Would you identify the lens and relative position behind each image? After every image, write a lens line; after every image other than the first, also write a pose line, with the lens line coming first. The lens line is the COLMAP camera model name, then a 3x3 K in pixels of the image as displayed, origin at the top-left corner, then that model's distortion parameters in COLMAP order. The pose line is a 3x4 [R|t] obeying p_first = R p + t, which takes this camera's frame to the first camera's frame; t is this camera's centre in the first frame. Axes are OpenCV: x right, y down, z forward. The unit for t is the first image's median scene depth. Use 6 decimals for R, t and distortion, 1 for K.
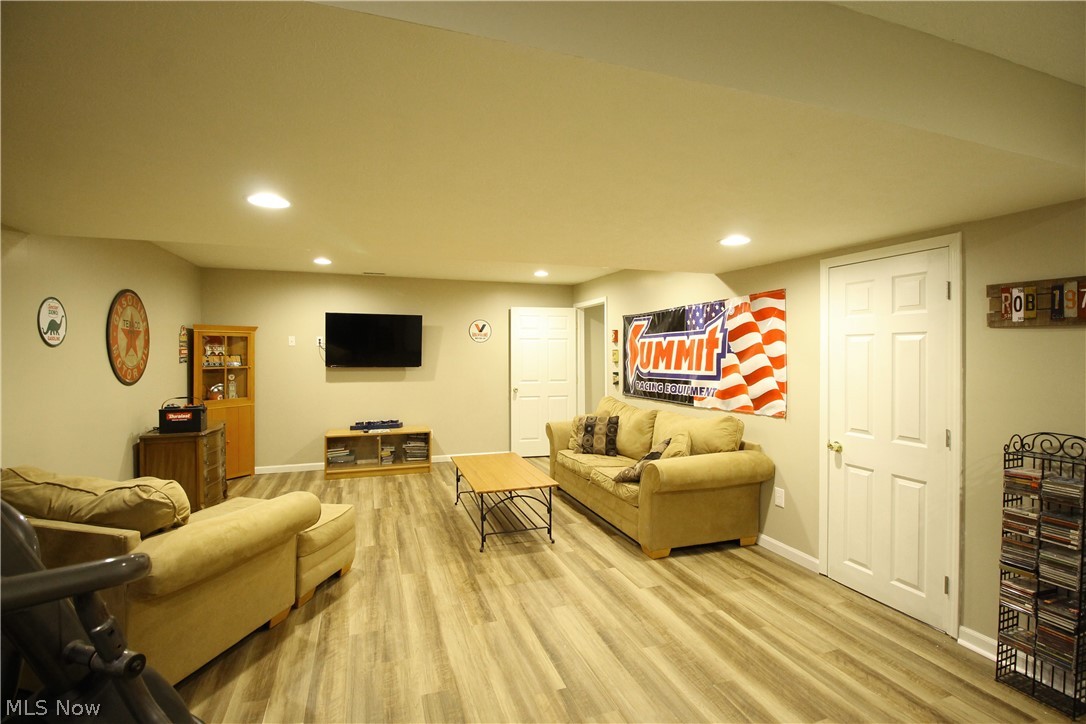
lens RADIAL K [[516.9, 0, 543.2], [0, 516.9, 358.0], [0, 0, 1]] dist [-0.009619, -0.007222]
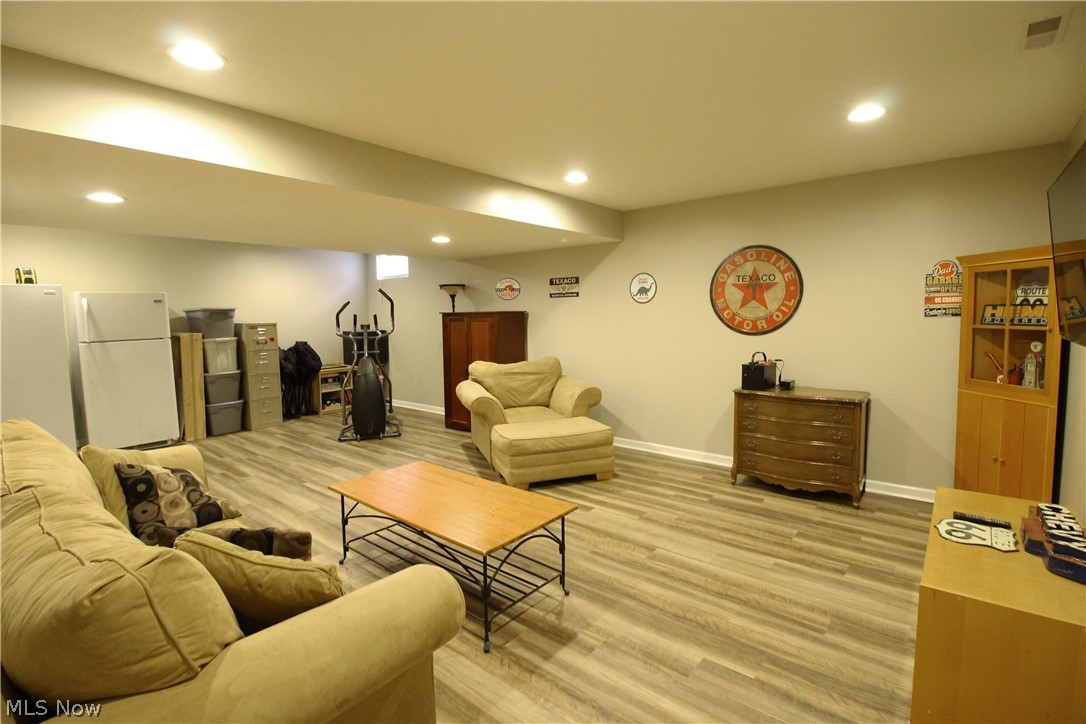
lens RADIAL K [[516.9, 0, 544.0], [0, 516.9, 356.9], [0, 0, 1]] dist [-0.009619, -0.007222]
pose [[-0.857992, 0.053211, -0.510899, 0.165839], [0.006323, 0.995639, 0.093079, -0.006956], [0.513623, 0.076631, -0.854587, 2.212043]]
